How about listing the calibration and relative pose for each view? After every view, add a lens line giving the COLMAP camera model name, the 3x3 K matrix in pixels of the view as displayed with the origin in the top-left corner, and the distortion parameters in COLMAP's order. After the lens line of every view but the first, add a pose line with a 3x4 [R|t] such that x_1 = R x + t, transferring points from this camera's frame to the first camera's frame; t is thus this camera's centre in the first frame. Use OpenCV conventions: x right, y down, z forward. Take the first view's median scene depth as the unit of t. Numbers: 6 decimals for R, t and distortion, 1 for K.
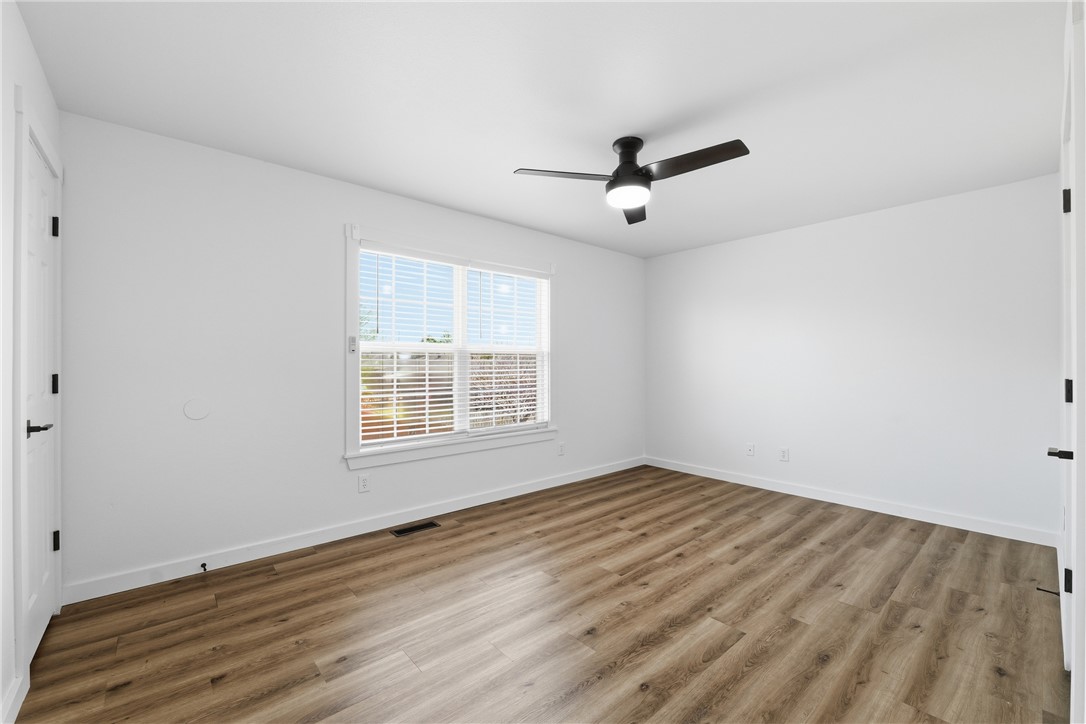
lens RADIAL K [[448.6, 0, 537.8], [0, 448.6, 366.4], [0, 0, 1]] dist [-0.002787, 0.000083]
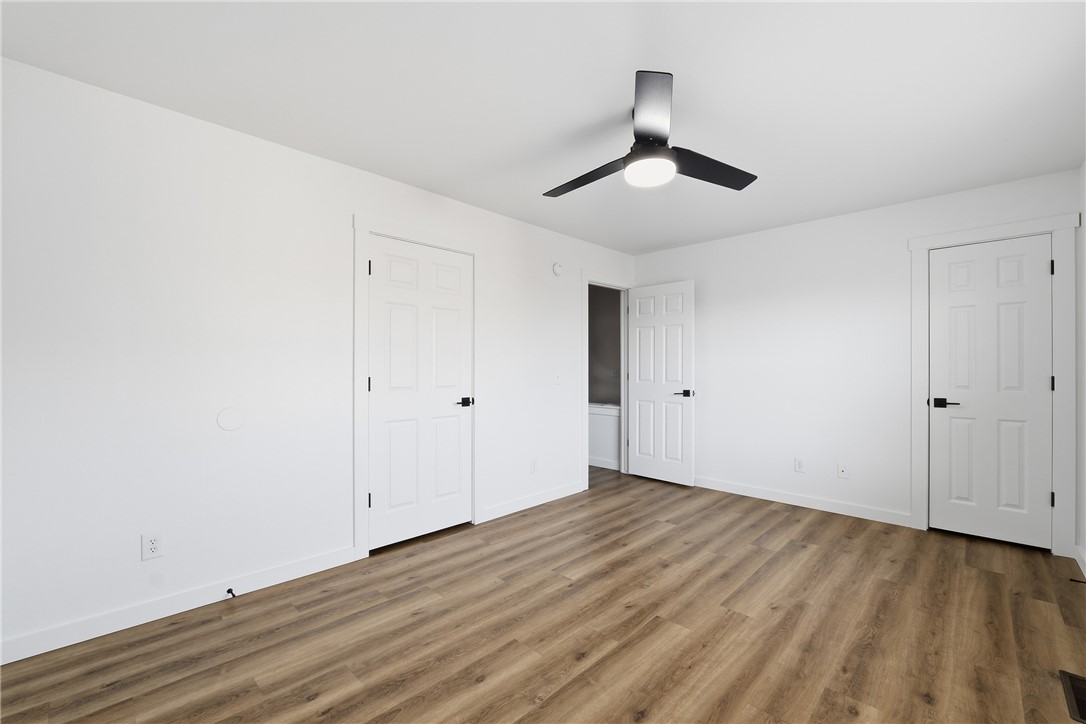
lens RADIAL K [[448.6, 0, 537.8], [0, 448.6, 366.4], [0, 0, 1]] dist [-0.002787, 0.000083]
pose [[-0.997331, -0.004475, -0.072876, 0.505339], [-0.004544, 0.999989, 0.000787, -0.008153], [0.072872, 0.001116, -0.997341, 1.943751]]
